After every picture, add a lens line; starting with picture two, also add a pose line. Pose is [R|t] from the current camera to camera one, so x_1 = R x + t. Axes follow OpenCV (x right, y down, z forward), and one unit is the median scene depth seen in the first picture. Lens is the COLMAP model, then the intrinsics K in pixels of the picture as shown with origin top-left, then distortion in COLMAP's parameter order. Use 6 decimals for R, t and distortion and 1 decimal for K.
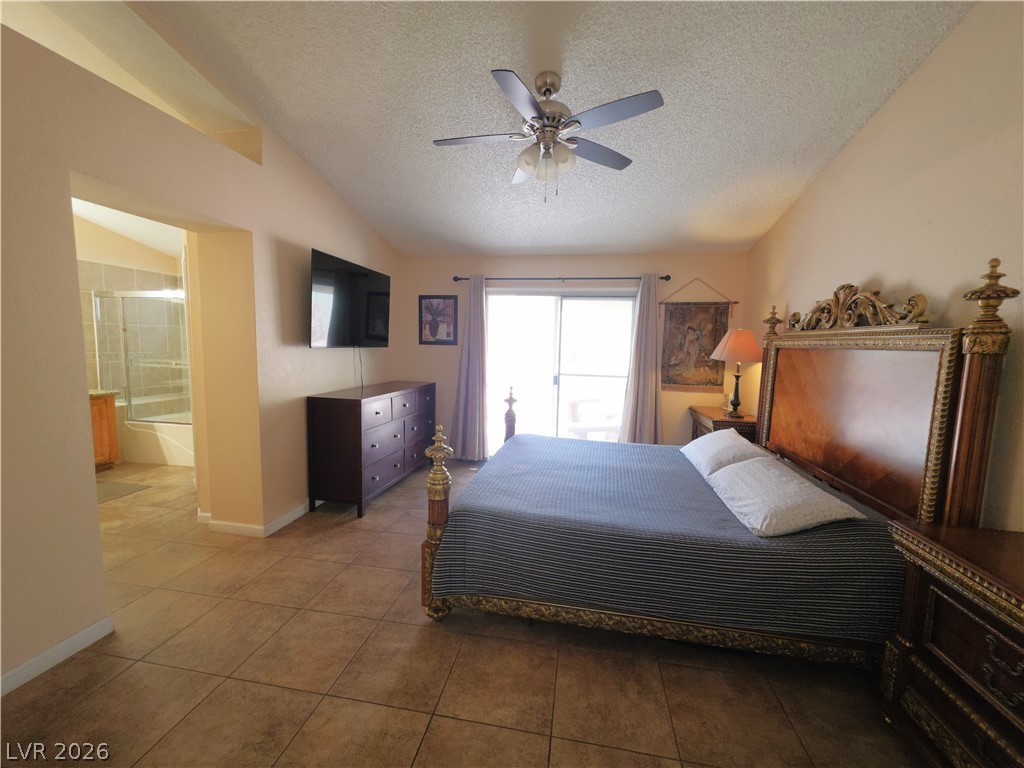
lens RADIAL K [[408.3, 0, 514.0], [0, 408.3, 384.8], [0, 0, 1]] dist [0.002058, 0.000086]
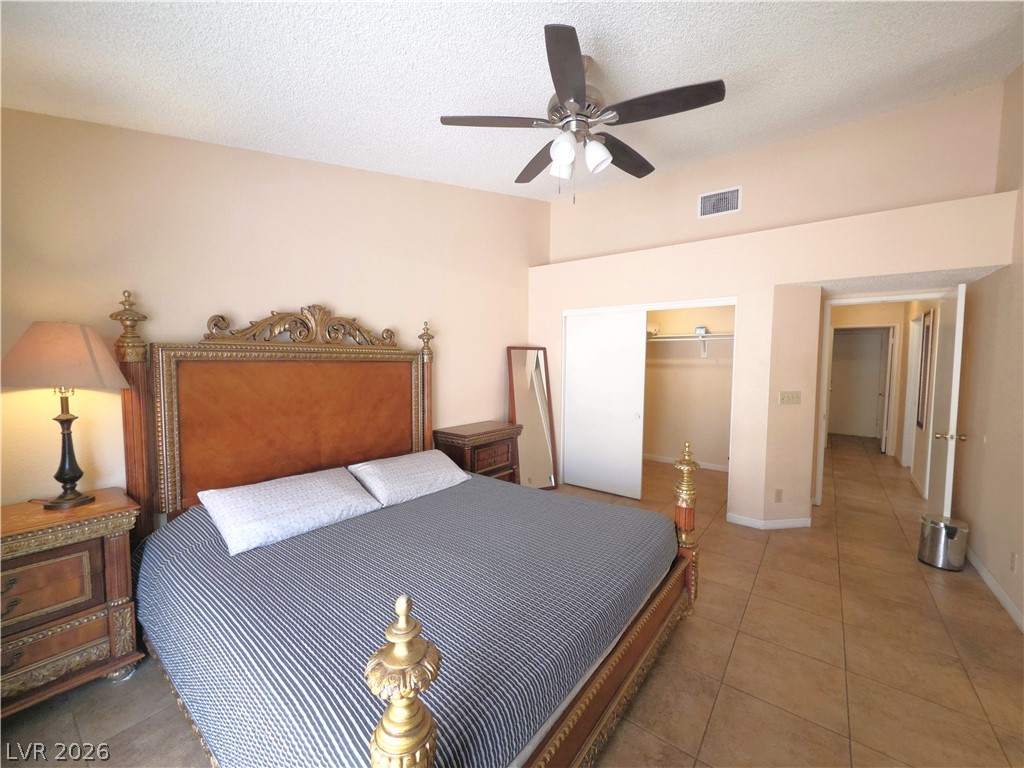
lens RADIAL K [[408.3, 0, 514.0], [0, 408.3, 384.8], [0, 0, 1]] dist [0.002058, 0.000086]
pose [[-0.886603, -0.060340, 0.458579, -0.149940], [0.016563, 0.986677, 0.161849, -0.137691], [-0.462235, 0.151091, -0.873791, 1.221483]]
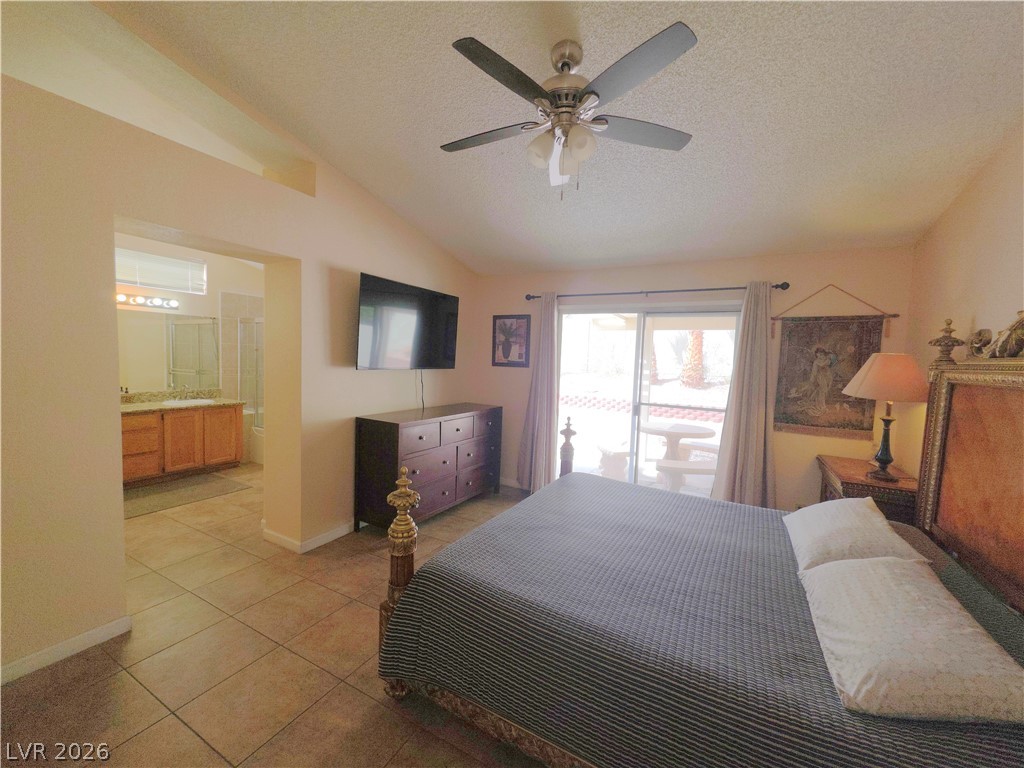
lens RADIAL K [[408.3, 0, 514.0], [0, 408.3, 384.8], [0, 0, 1]] dist [0.002058, 0.000086]
pose [[0.949254, 0.031110, -0.312967, 0.165178], [-0.045068, 0.998281, -0.037461, -0.028138], [0.311264, 0.049665, 0.949025, 0.141111]]
